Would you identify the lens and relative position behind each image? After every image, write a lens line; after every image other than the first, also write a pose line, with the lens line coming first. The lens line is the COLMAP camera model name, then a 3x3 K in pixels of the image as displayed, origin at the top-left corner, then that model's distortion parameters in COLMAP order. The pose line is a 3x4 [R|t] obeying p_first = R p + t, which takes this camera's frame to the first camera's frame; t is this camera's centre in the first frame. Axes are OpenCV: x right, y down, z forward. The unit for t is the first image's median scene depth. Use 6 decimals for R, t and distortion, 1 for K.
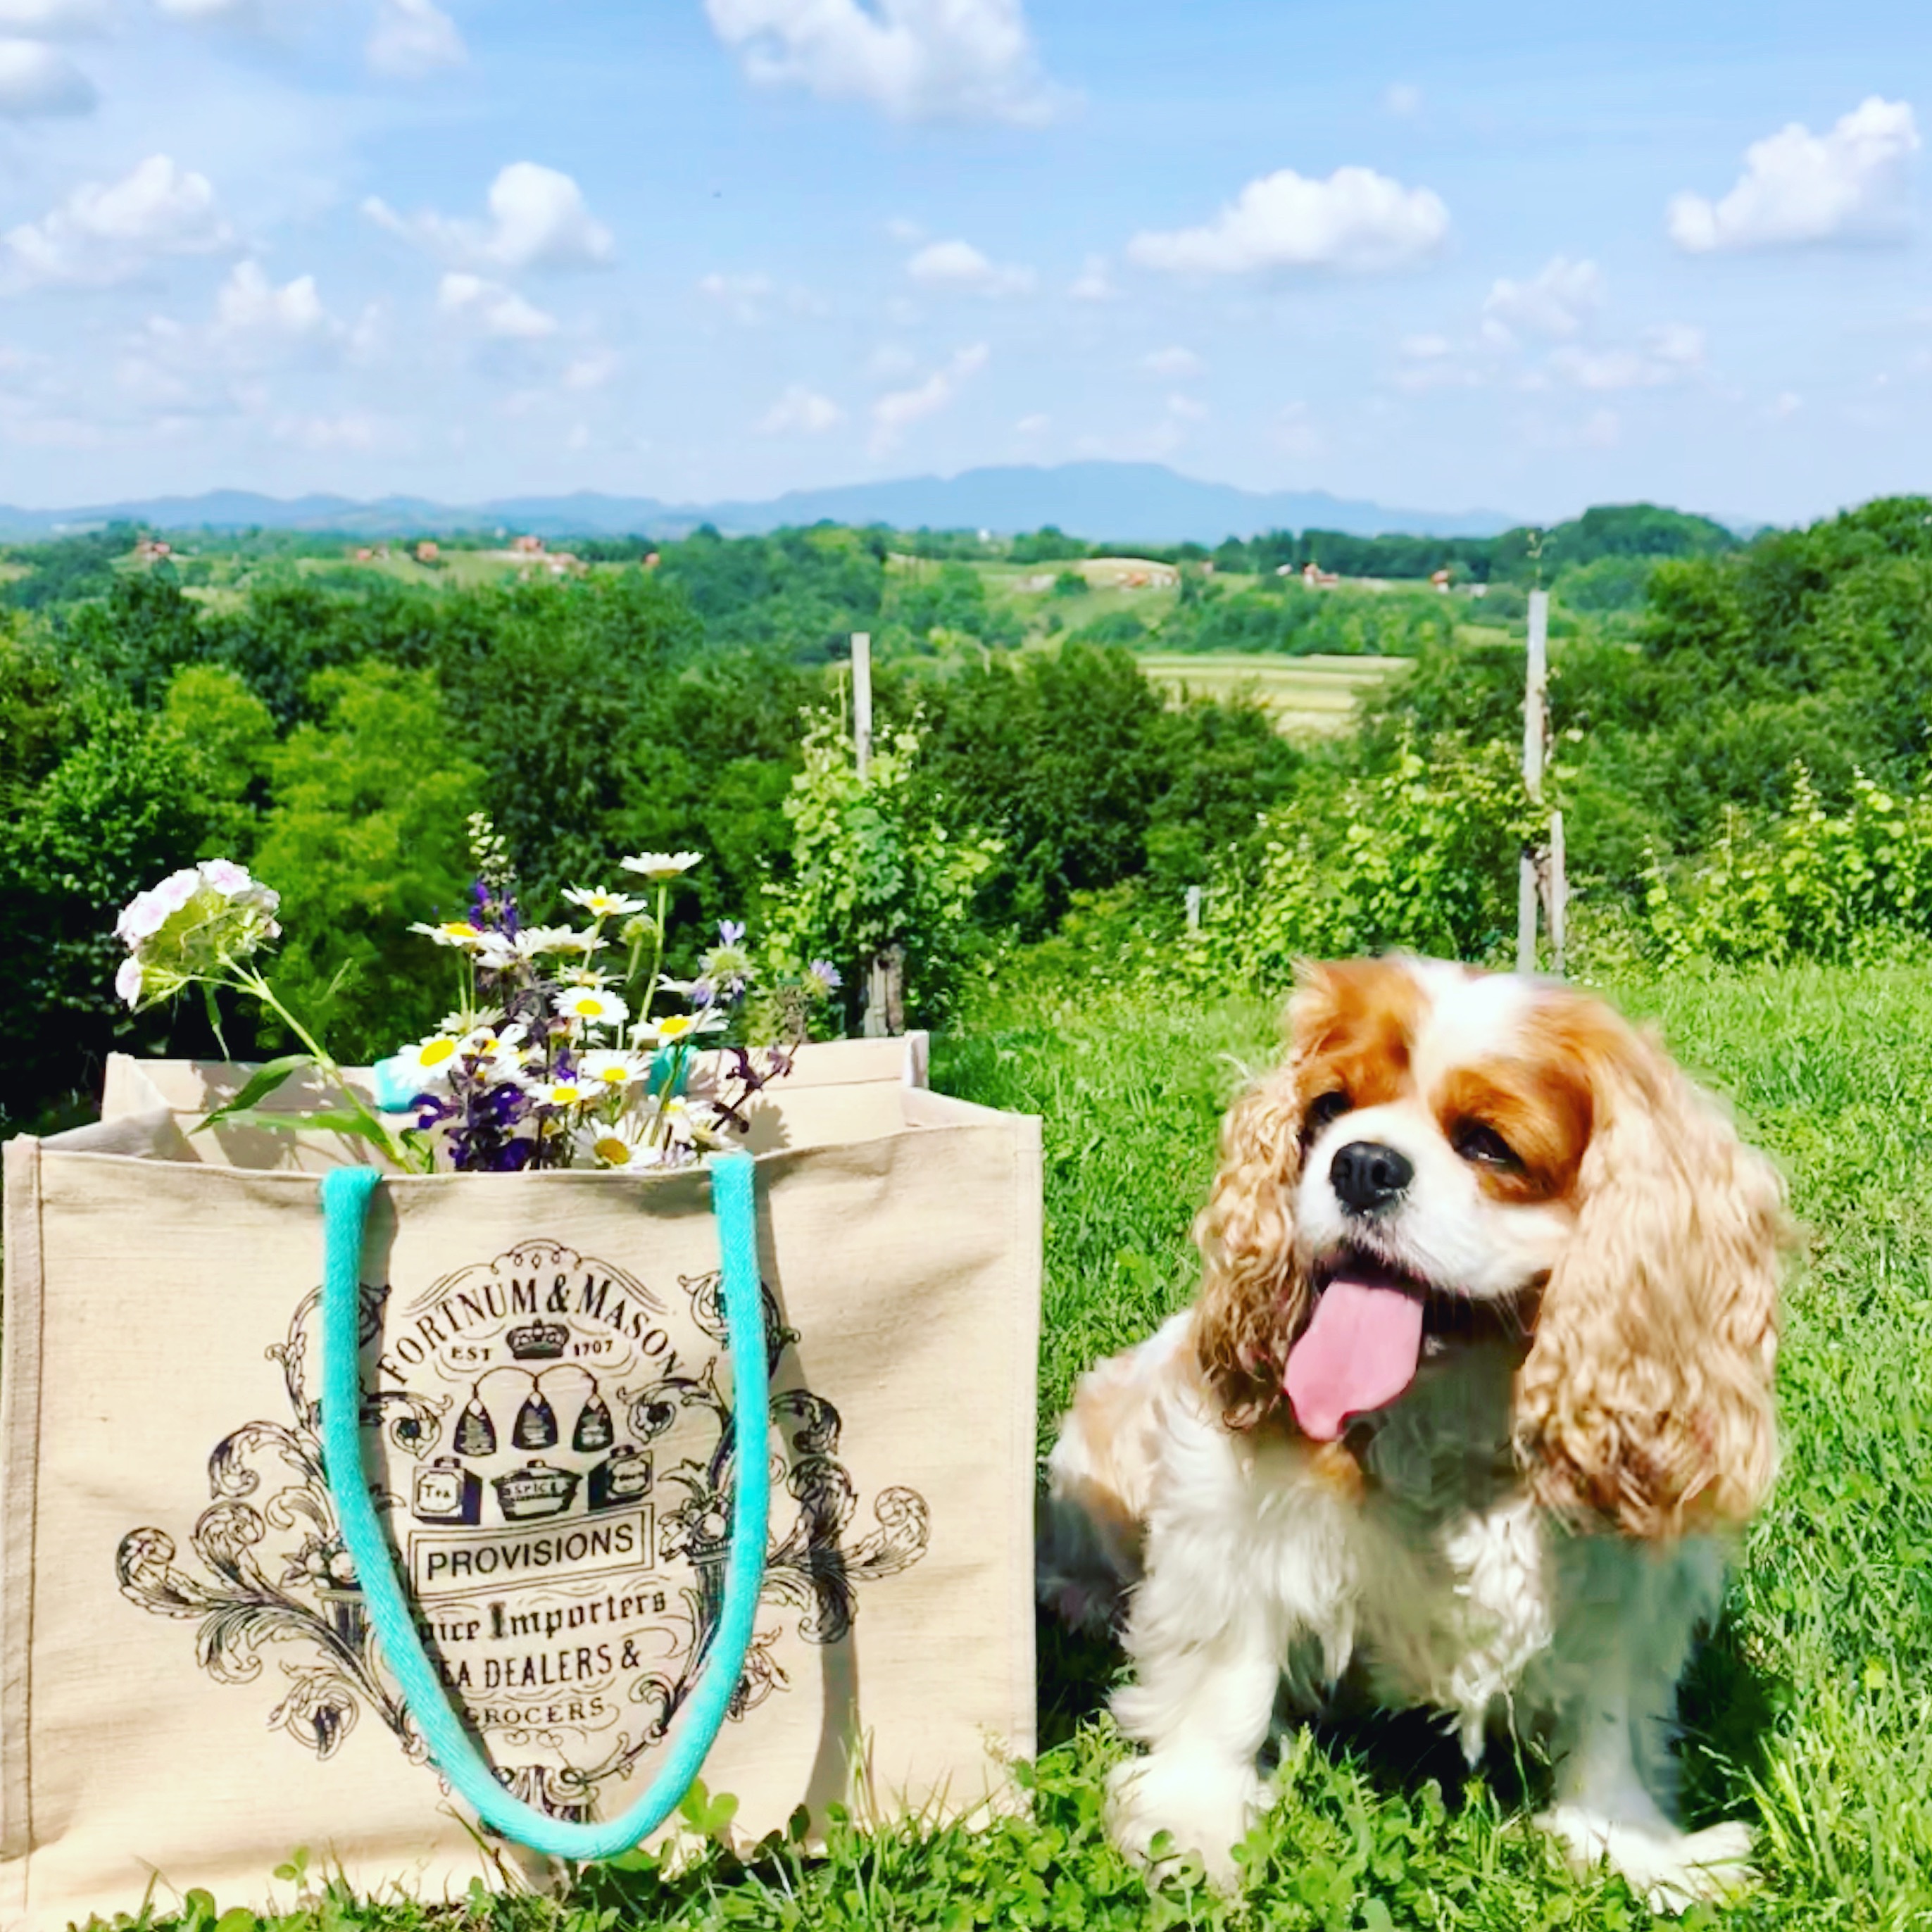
lens RADIAL K [[2121.1, 0, 966.0], [0, 2121.1, 966.0], [0, 0, 1]] dist [0.091490, -0.019272]
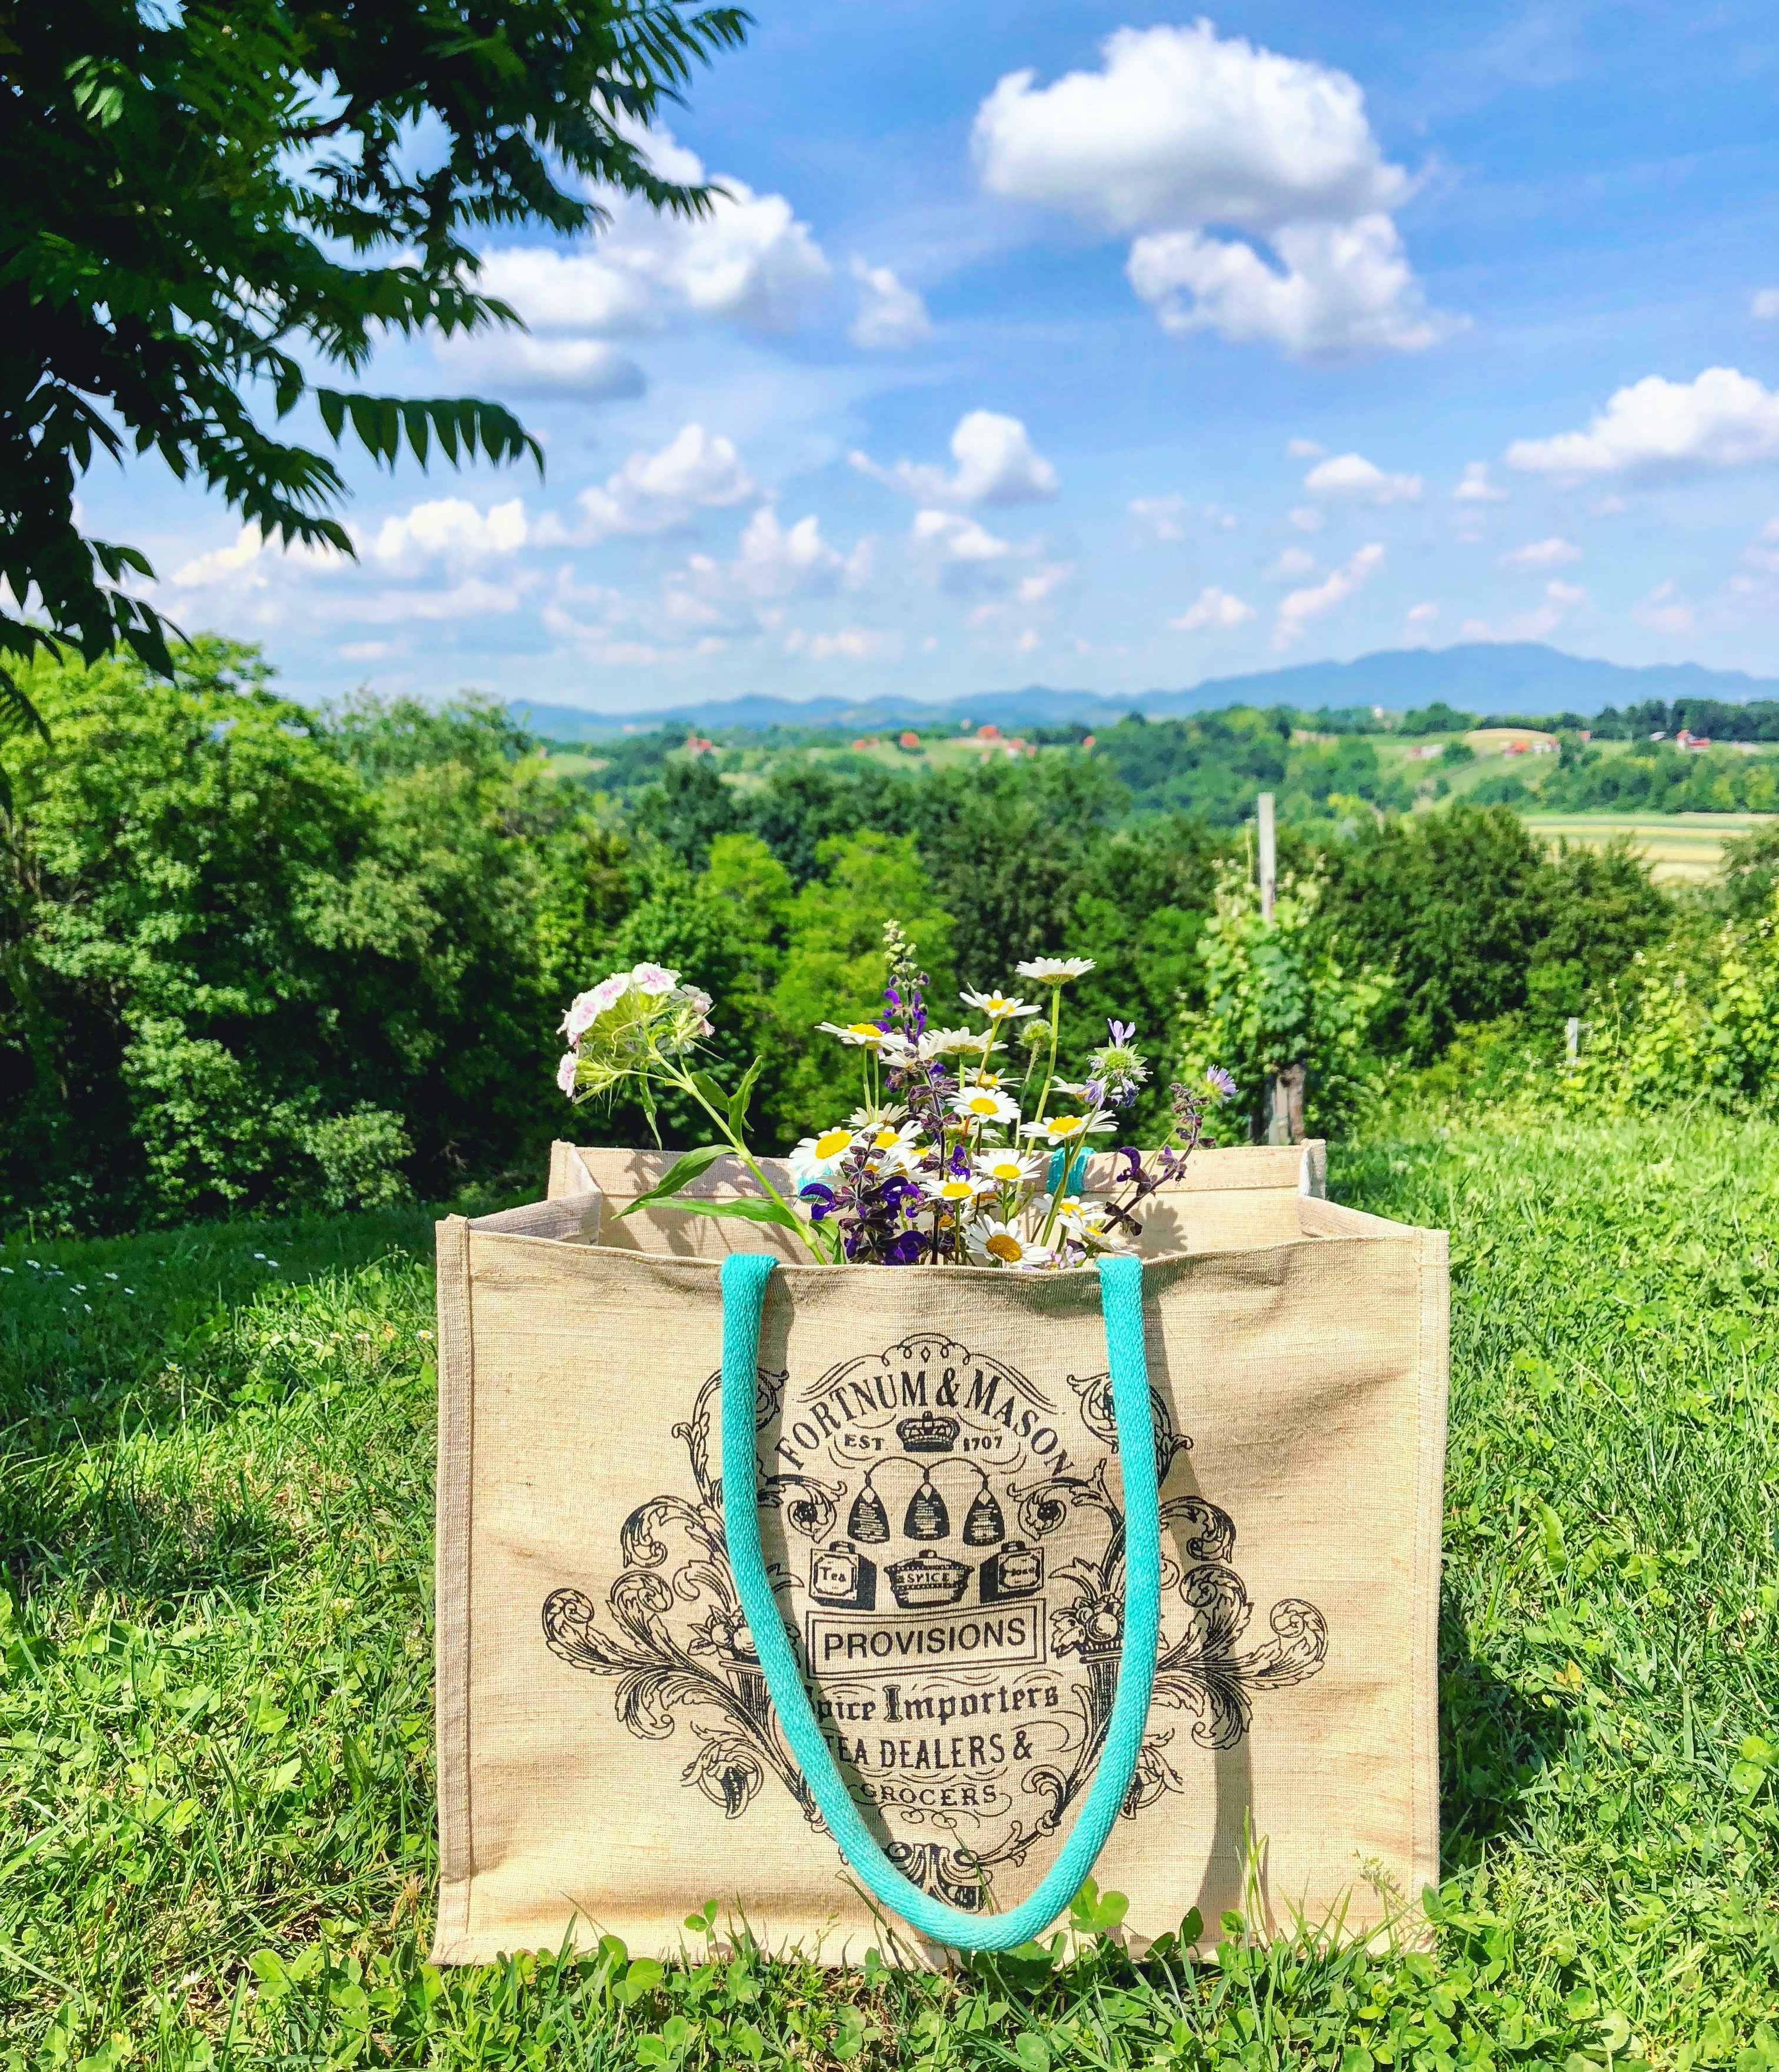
lens RADIAL K [[1768.1, 0, 884.4], [0, 1768.1, 1048.4], [0, 0, 1]] dist [0.024284, -0.049861]
pose [[0.965754, 0.003014, -0.259440, -0.003606], [-0.008631, 0.999752, -0.020513, 0.009959], [0.259314, 0.022050, 0.965541, 0.168908]]
